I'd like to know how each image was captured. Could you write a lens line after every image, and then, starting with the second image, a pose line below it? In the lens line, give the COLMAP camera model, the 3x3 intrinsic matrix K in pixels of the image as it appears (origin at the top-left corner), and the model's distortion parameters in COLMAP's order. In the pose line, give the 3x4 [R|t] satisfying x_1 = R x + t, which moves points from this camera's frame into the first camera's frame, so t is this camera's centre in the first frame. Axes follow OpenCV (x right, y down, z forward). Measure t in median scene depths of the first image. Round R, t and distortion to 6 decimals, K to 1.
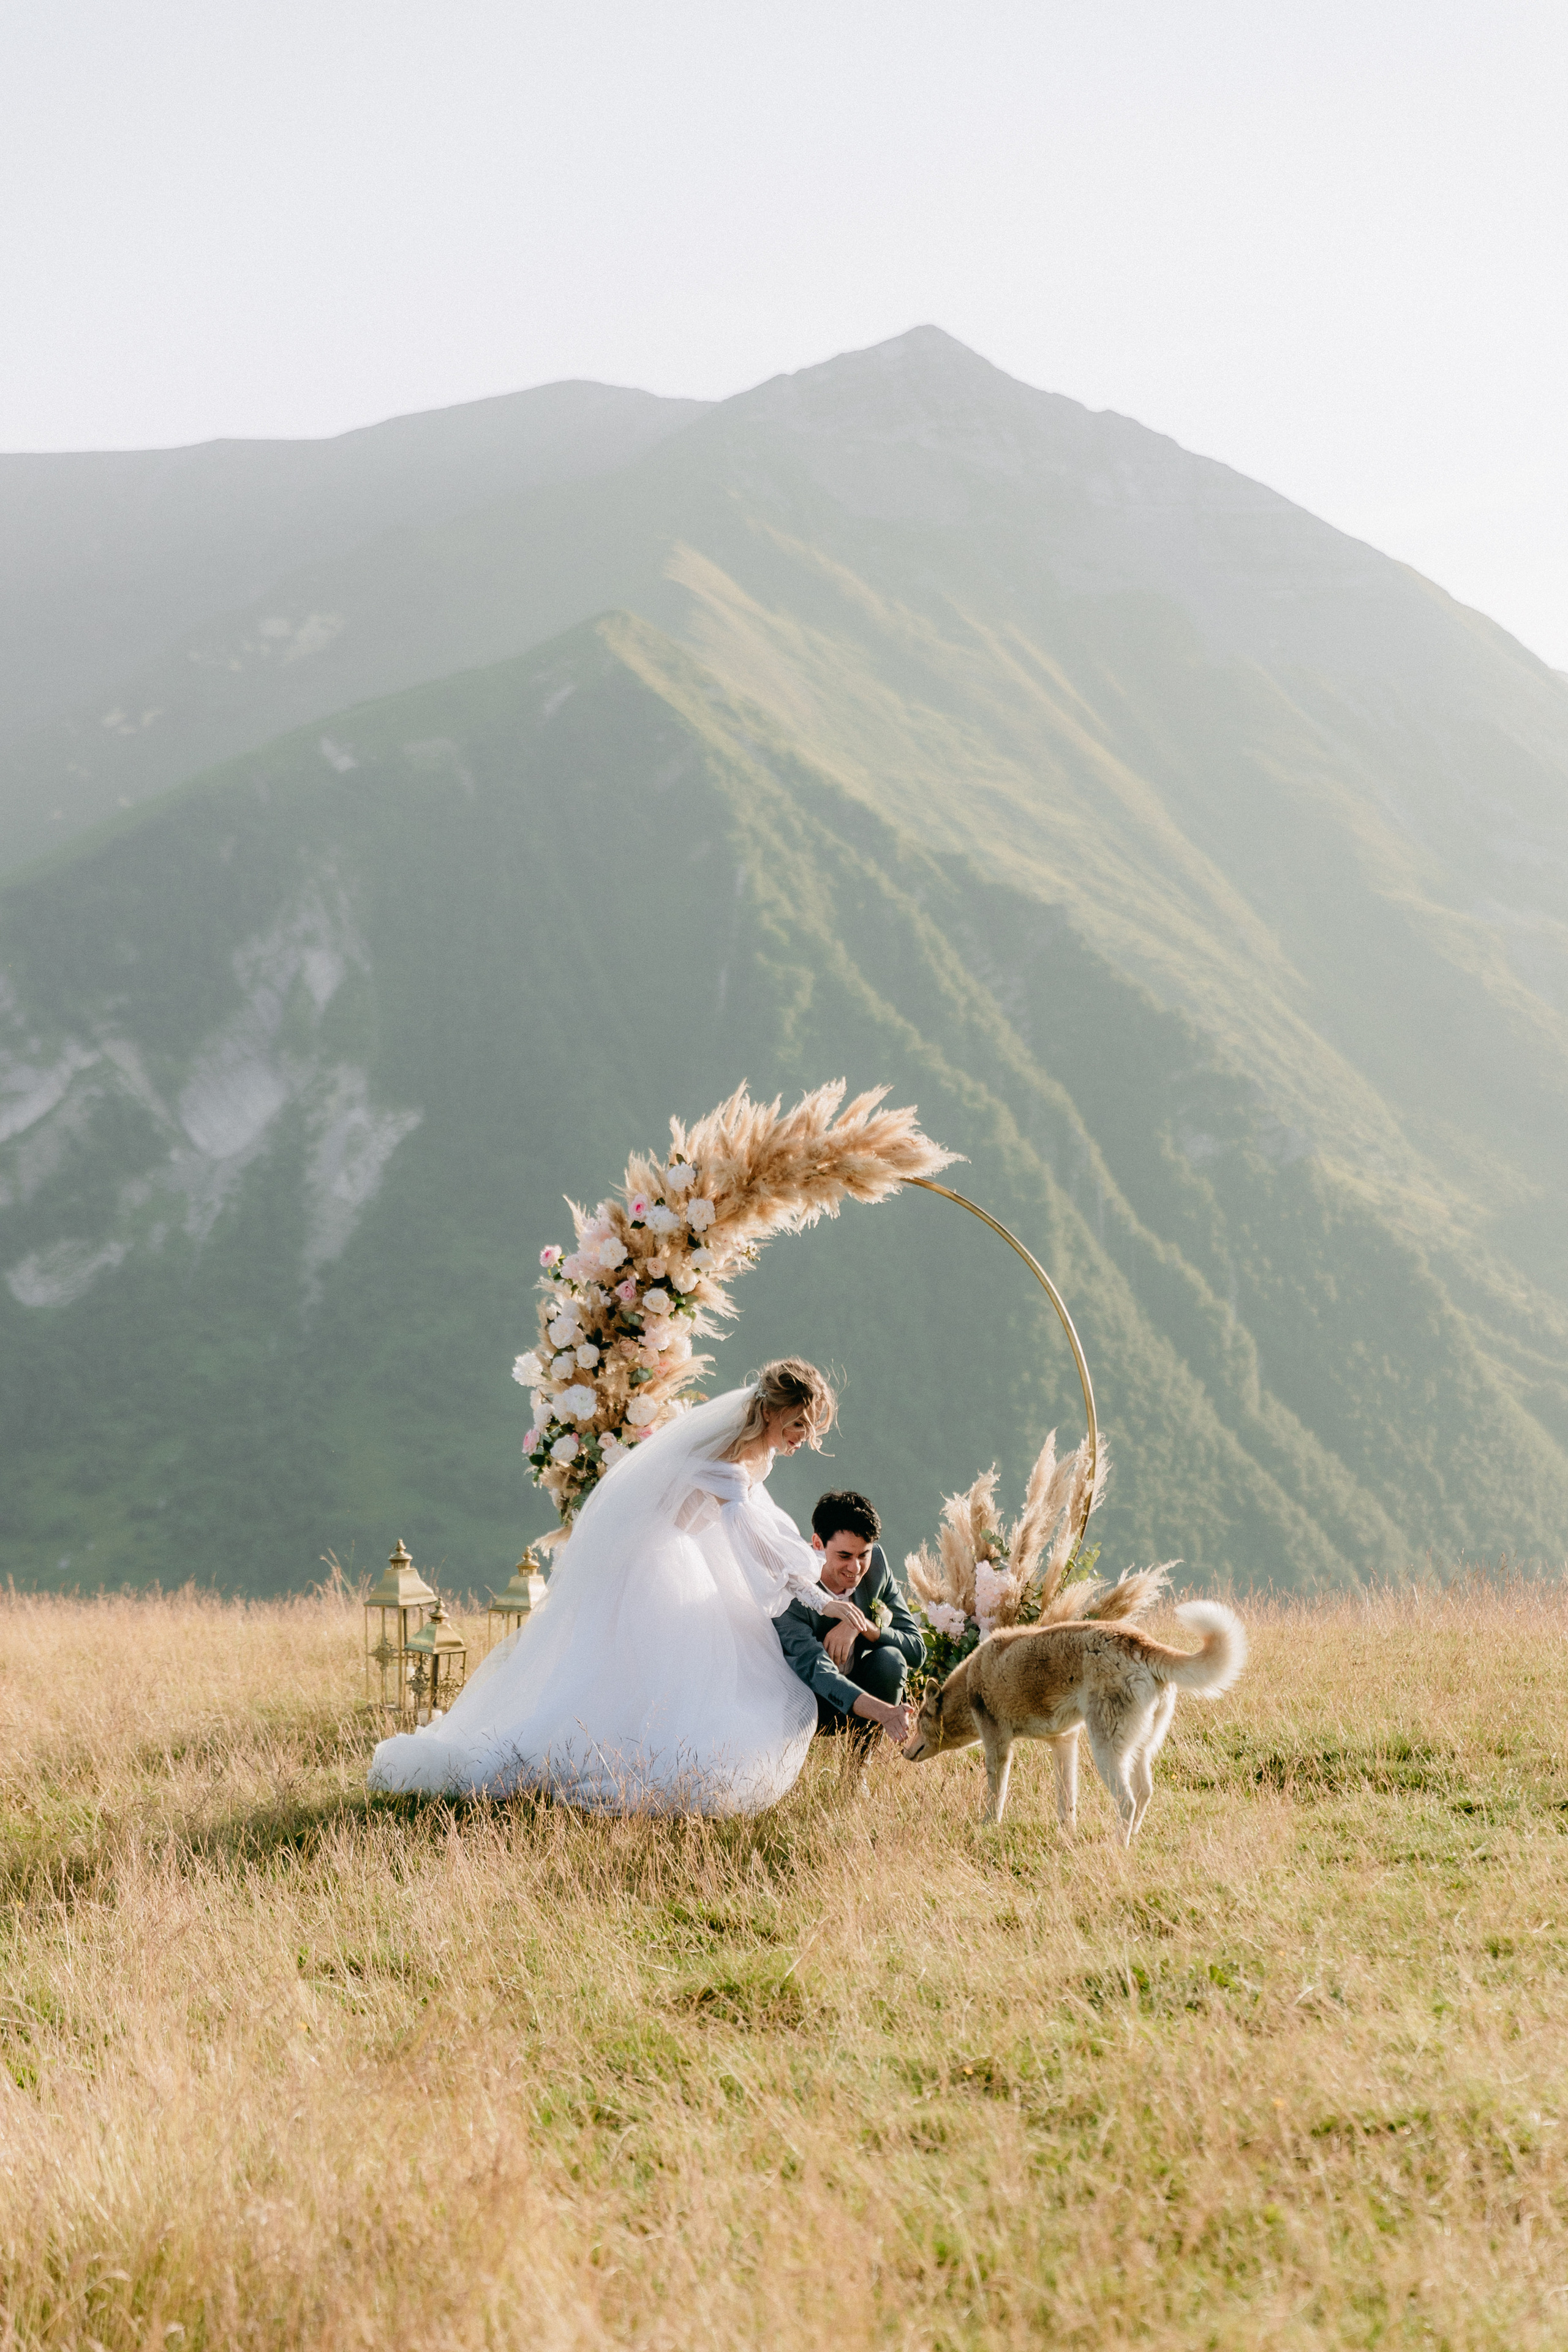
lens RADIAL K [[4747.8, 0, 776.4], [0, 4747.8, 1160.0], [0, 0, 1]] dist [0.129306, 0.000000]
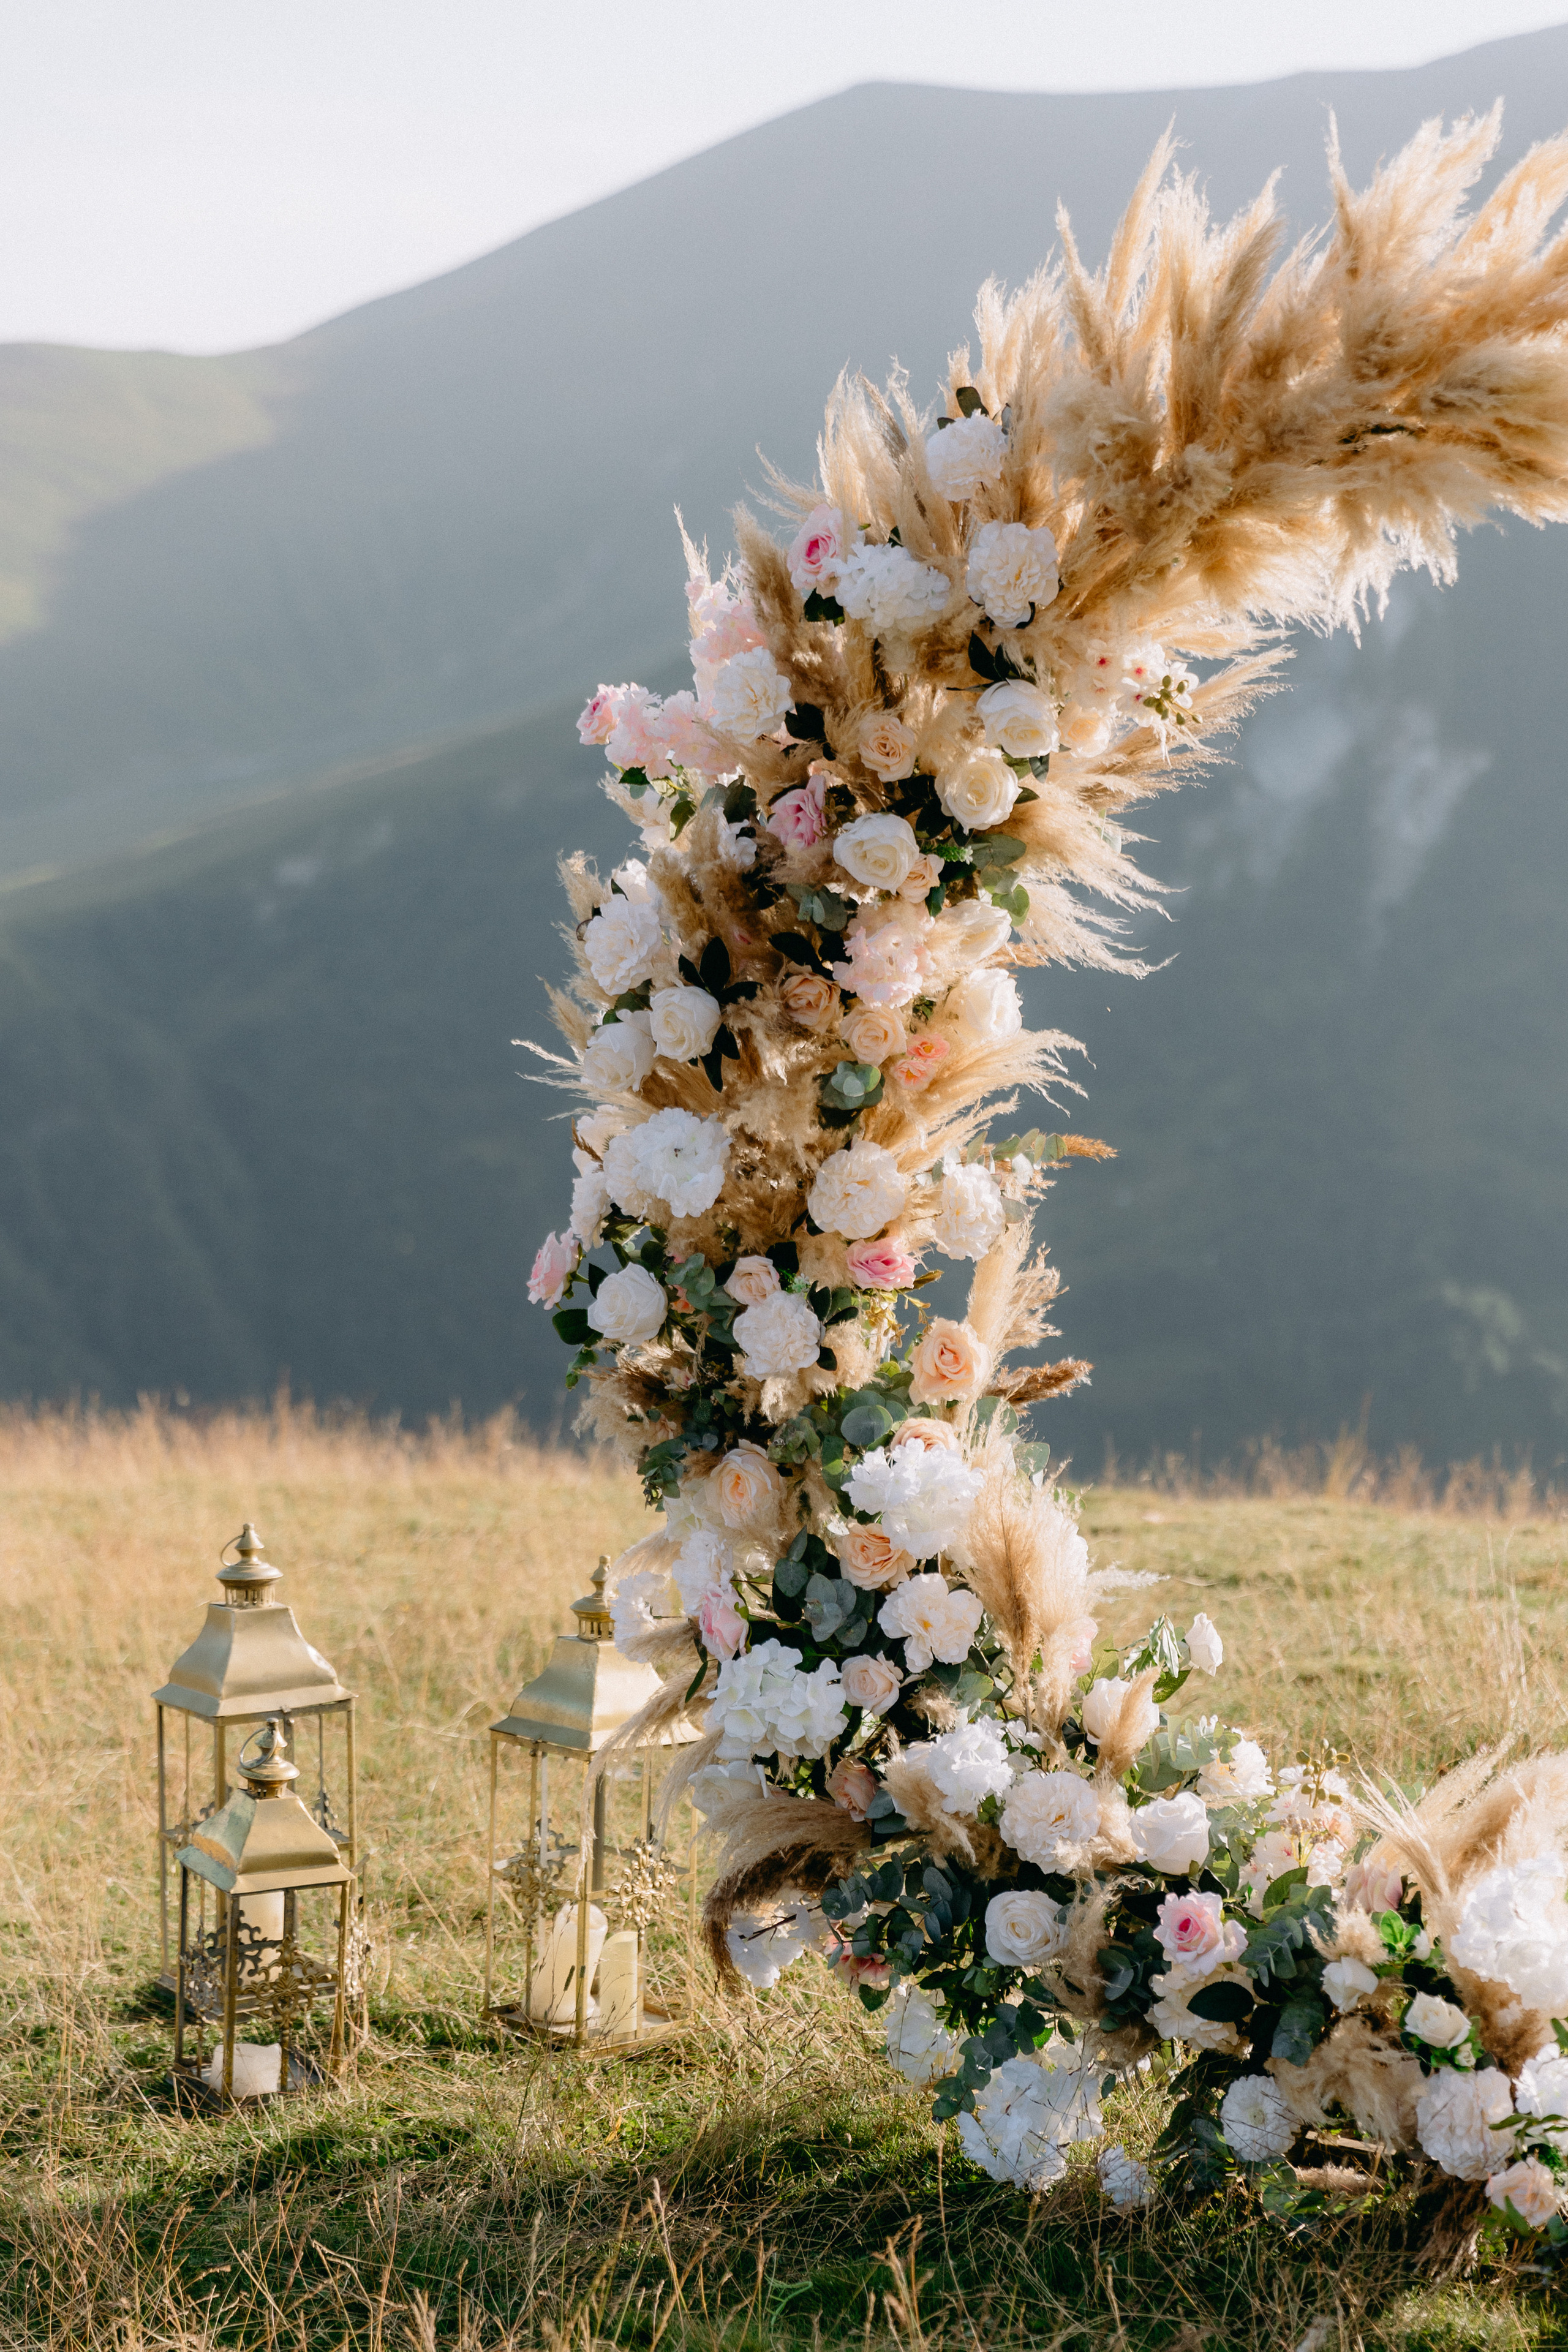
lens RADIAL K [[4747.8, 0, 775.9], [0, 4747.8, 1181.0], [0, 0, 1]] dist [0.129306, 0.000000]
pose [[0.975091, 0.030032, -0.219764, 0.037628], [-0.012477, 0.996649, 0.080836, 0.025768], [0.221455, -0.076080, 0.972198, 0.684750]]
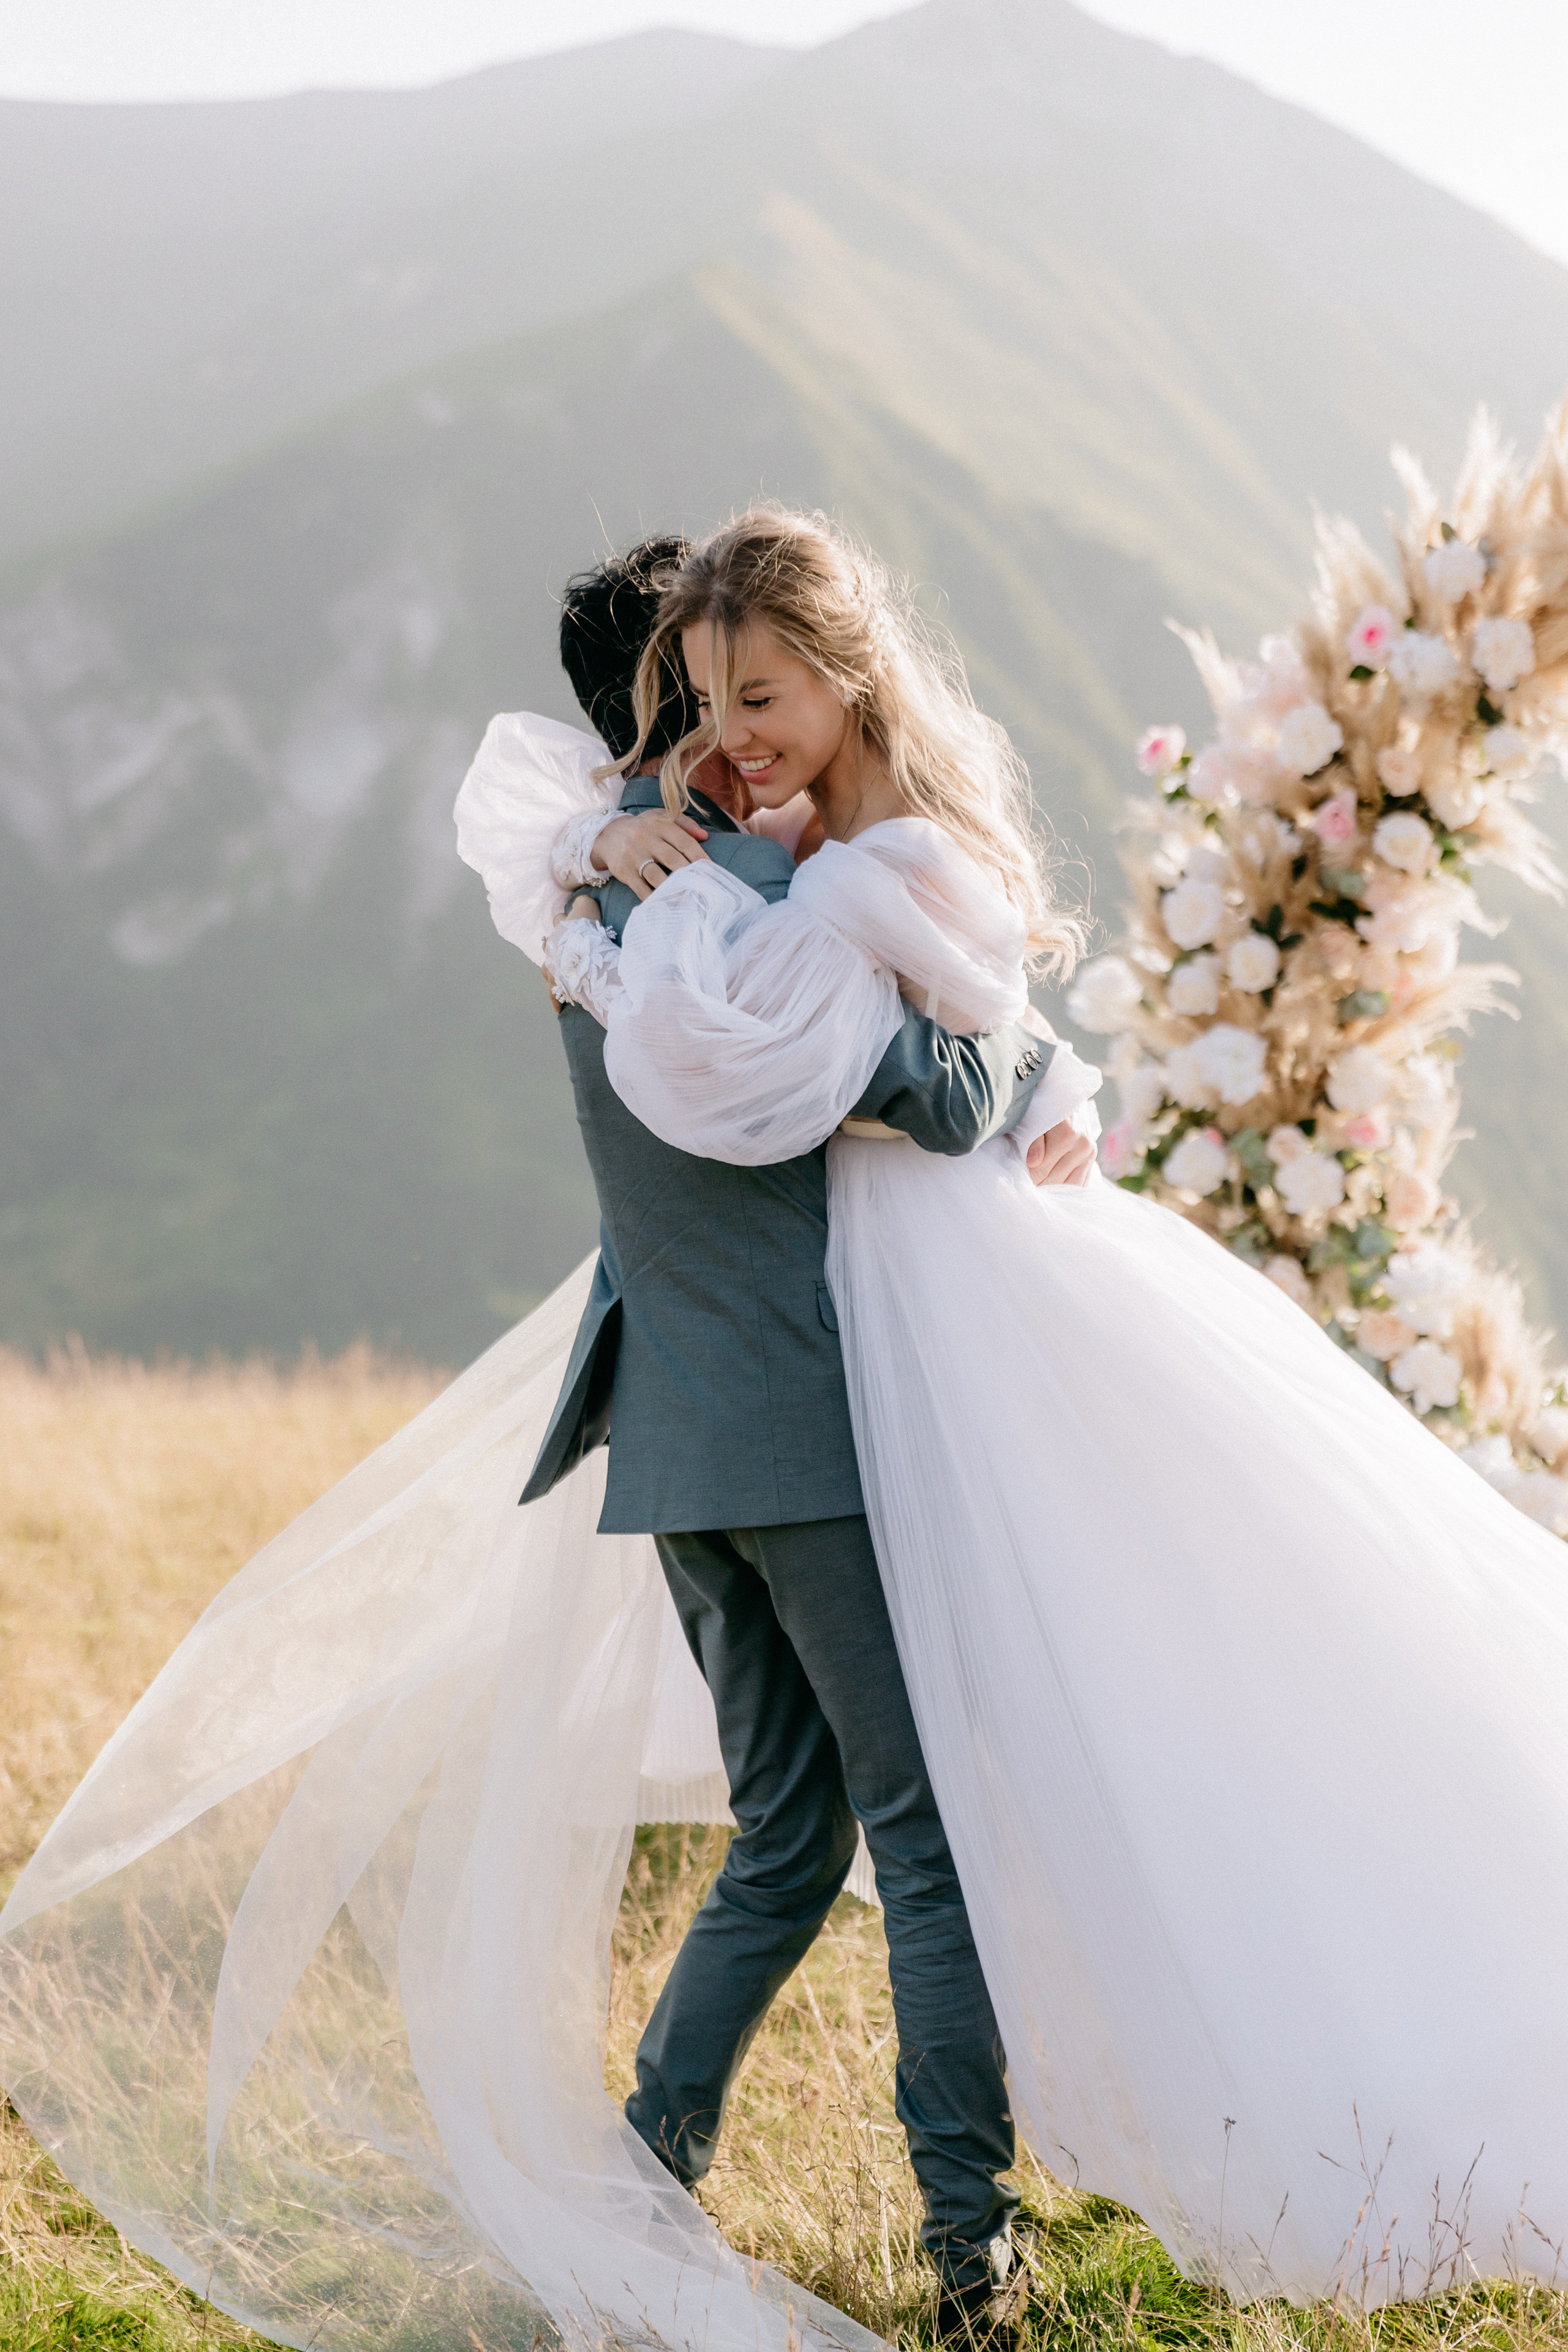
lens RADIAL K [[4747.8, 0, 953.3], [0, 4747.8, 1166.3], [0, 0, 1]] dist [0.129306, 0.000000]
pose [[0.999892, -0.000183, 0.014713, -0.074970], [-0.000895, 0.997312, 0.073268, 0.027048], [-0.014687, -0.073273, 0.997204, 0.537185]]
